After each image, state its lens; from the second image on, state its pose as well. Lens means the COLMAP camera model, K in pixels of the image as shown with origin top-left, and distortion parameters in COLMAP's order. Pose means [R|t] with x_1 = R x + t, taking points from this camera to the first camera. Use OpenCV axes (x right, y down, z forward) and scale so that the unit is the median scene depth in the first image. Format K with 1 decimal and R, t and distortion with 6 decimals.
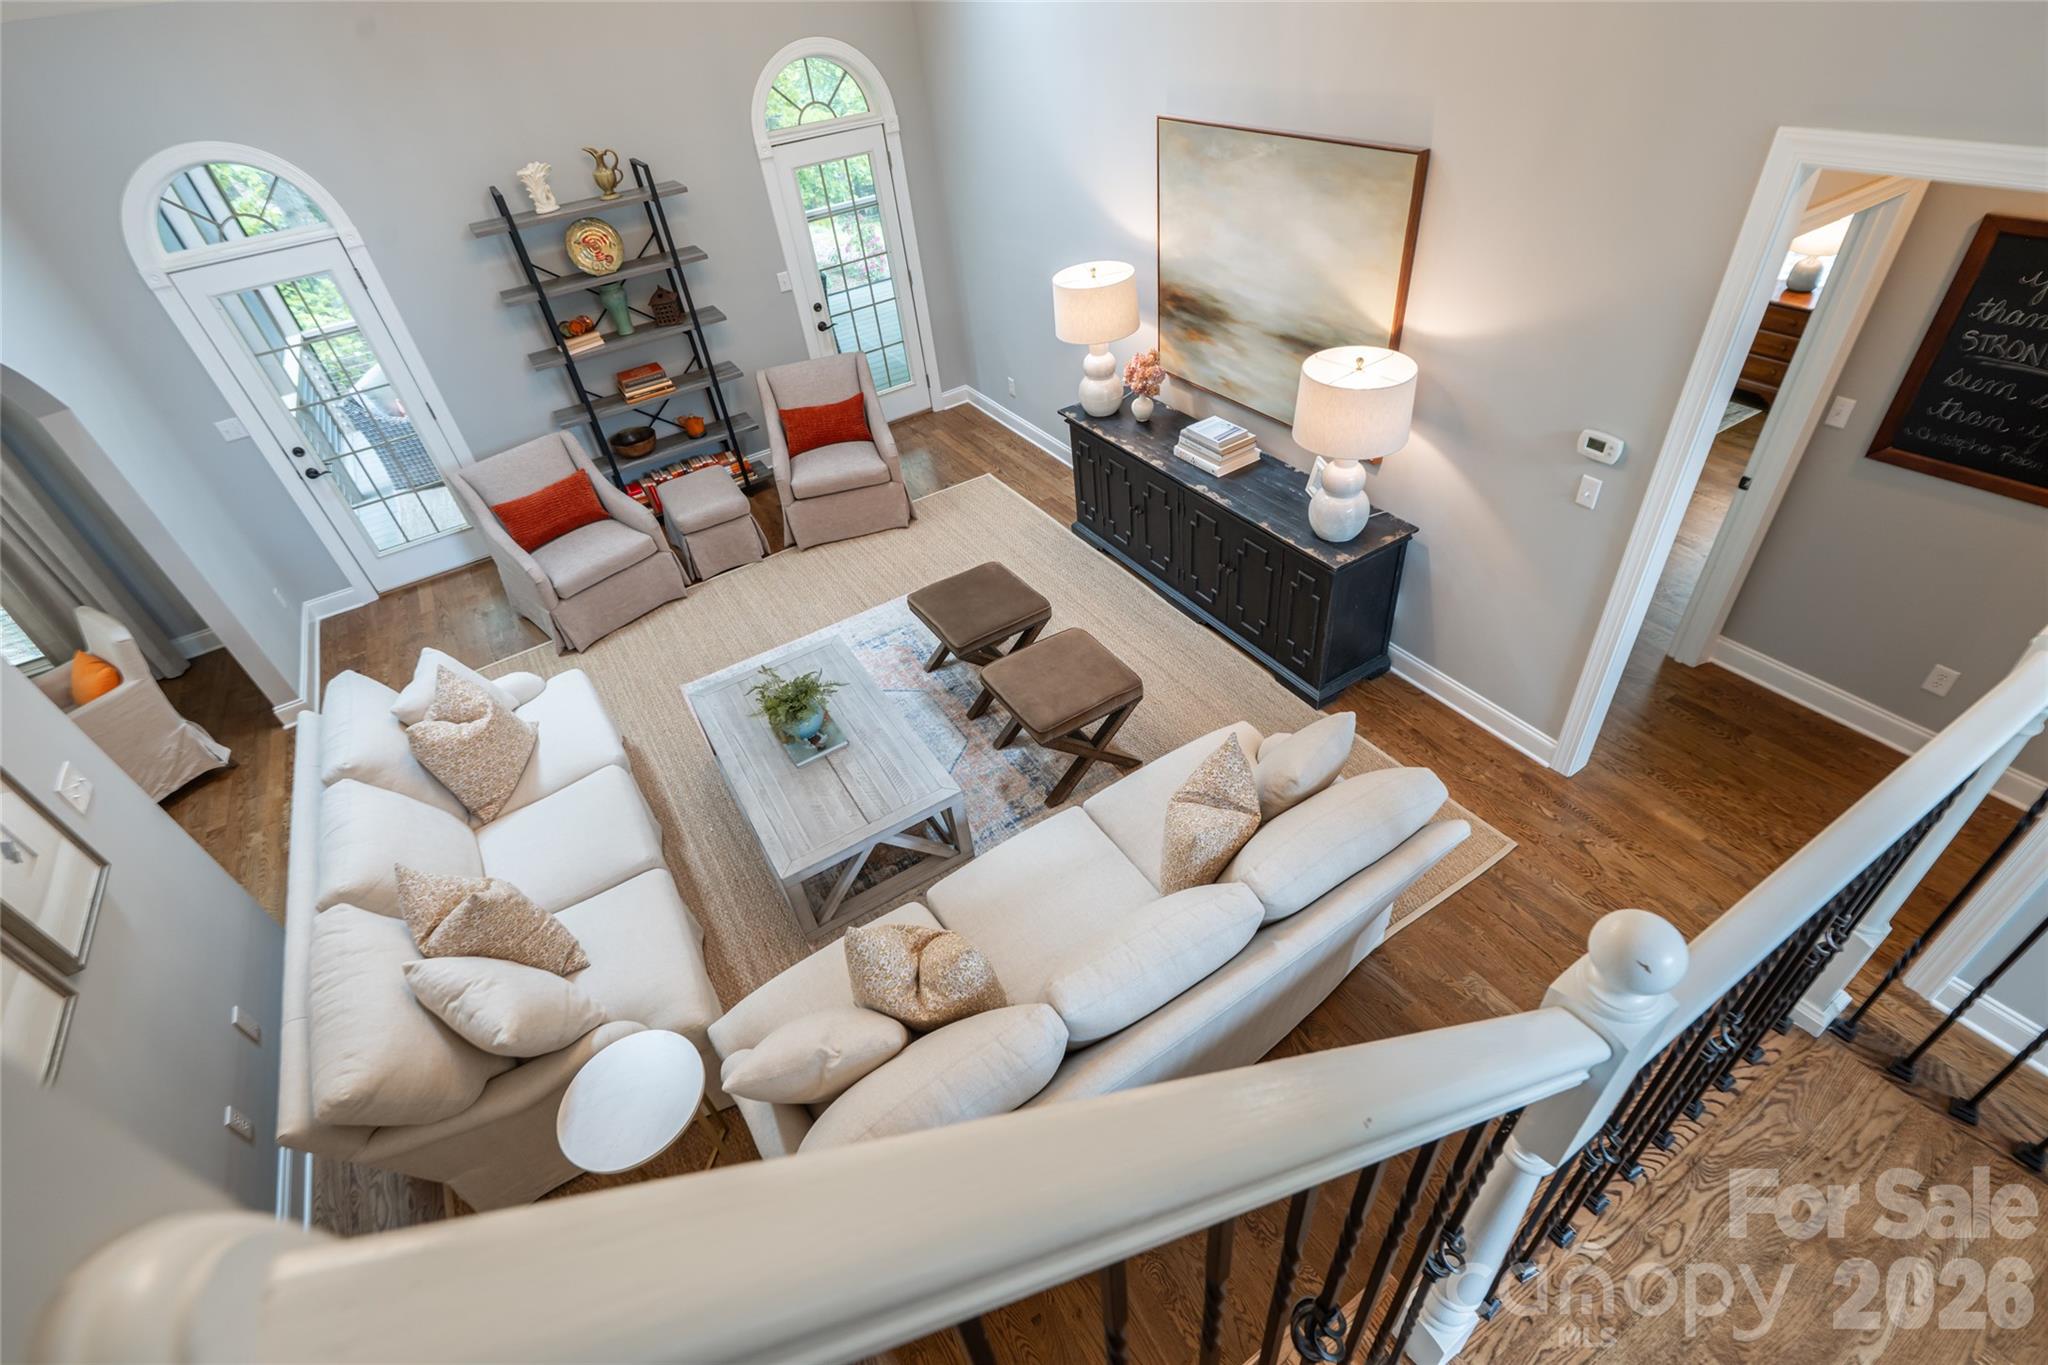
lens RADIAL K [[931.2, 0, 1027.9], [0, 931.2, 679.8], [0, 0, 1]] dist [0.003682, 0.000288]
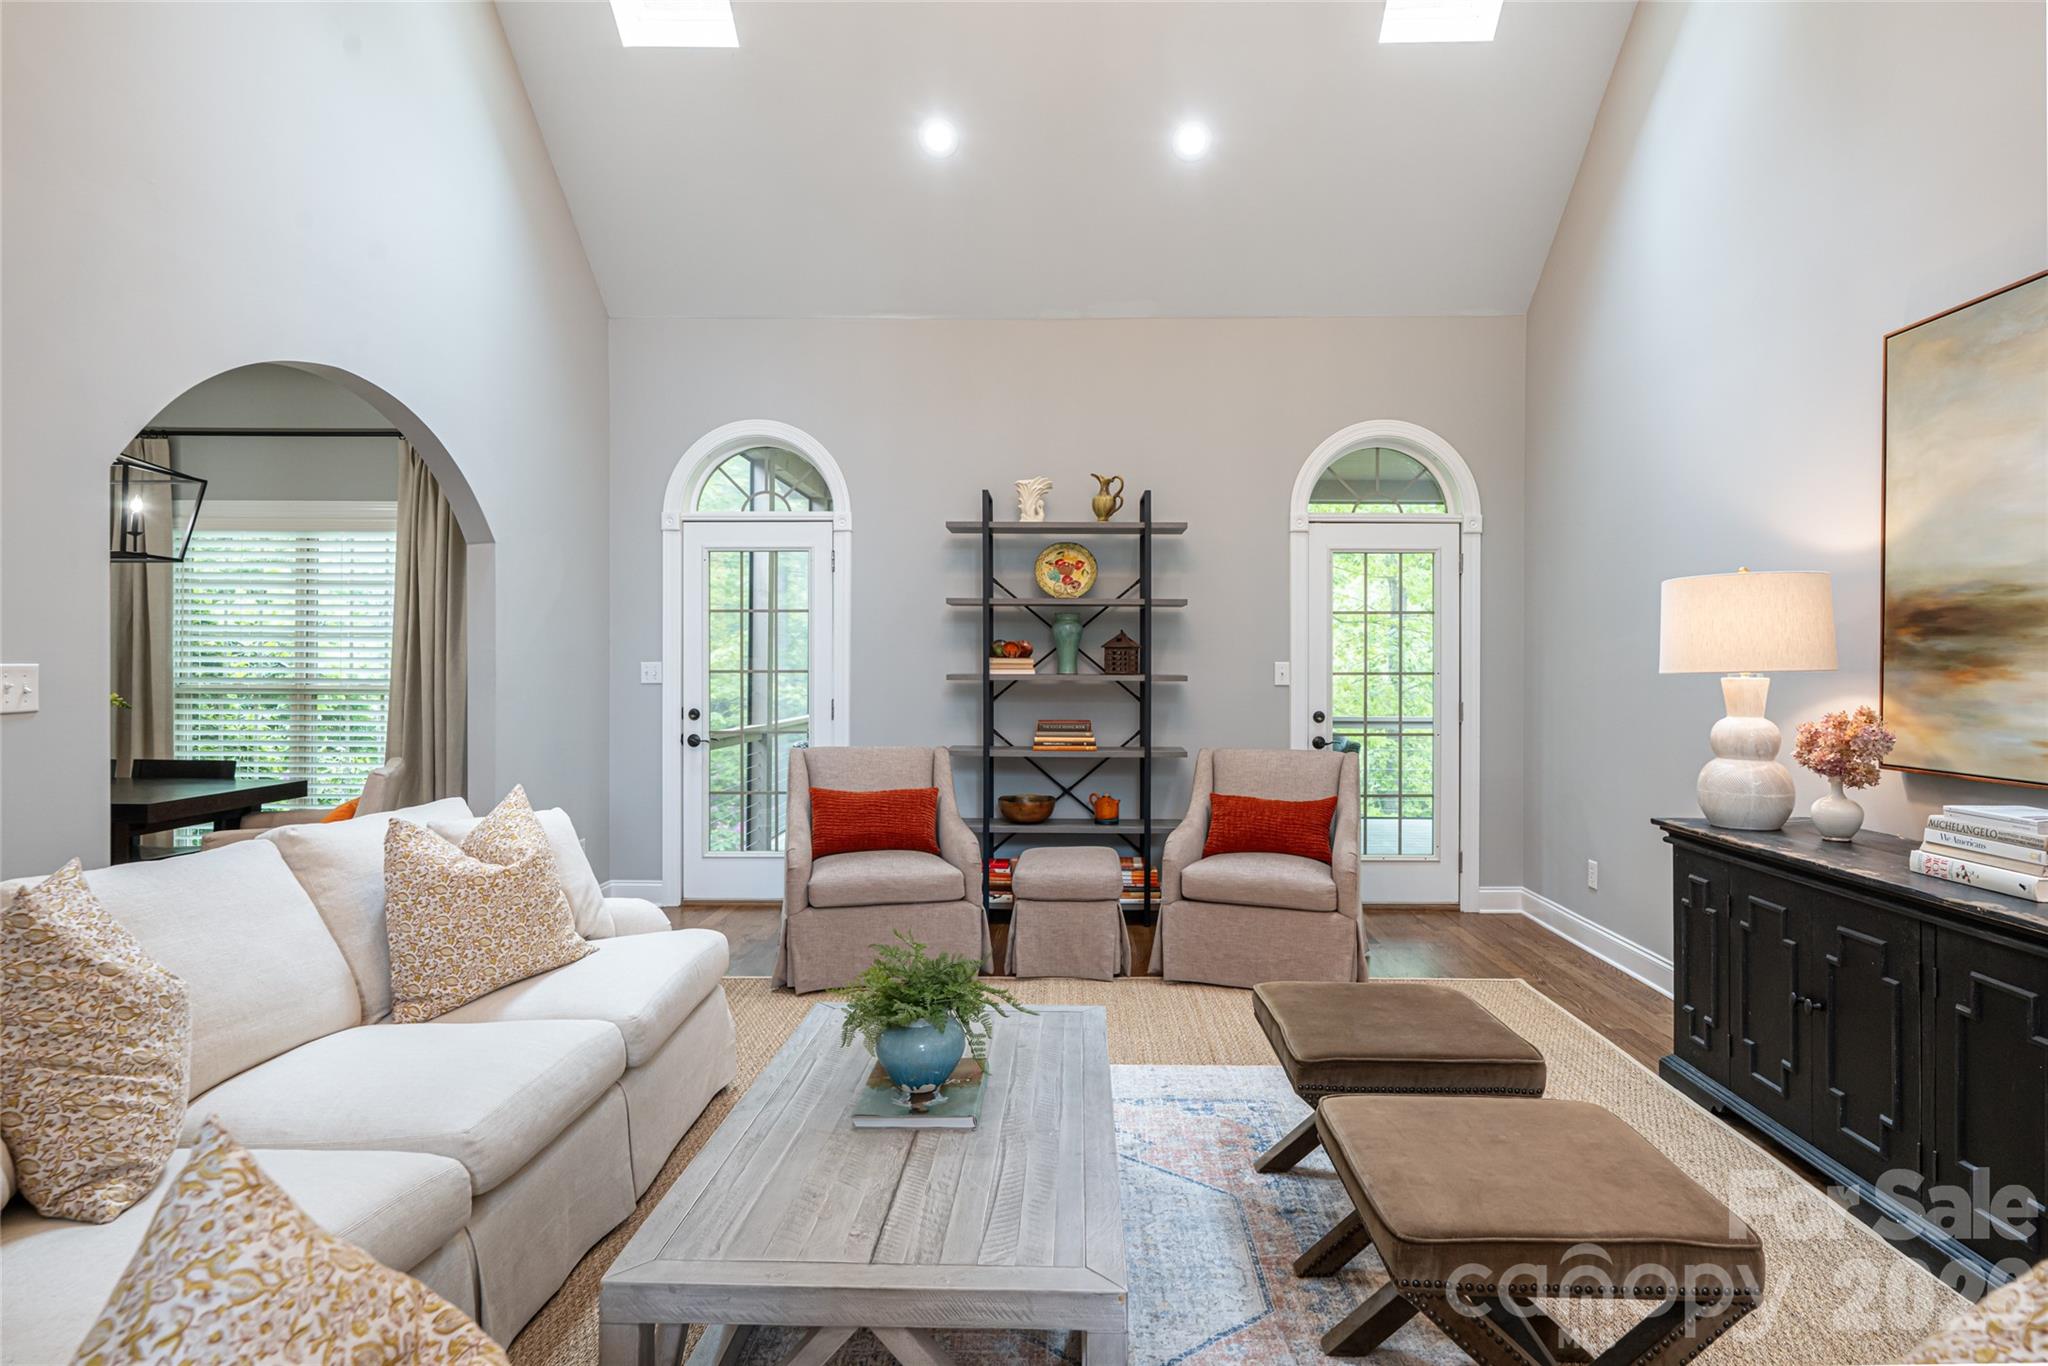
lens RADIAL K [[1096.2, 0, 1066.9], [0, 1096.2, 680.5], [0, 0, 1]] dist [-0.000739, -0.000212]
pose [[0.842071, 0.103111, -0.529419, 0.078502], [-0.406857, 0.765824, -0.497976, 0.114666], [0.354095, 0.634729, 0.686830, 0.399882]]
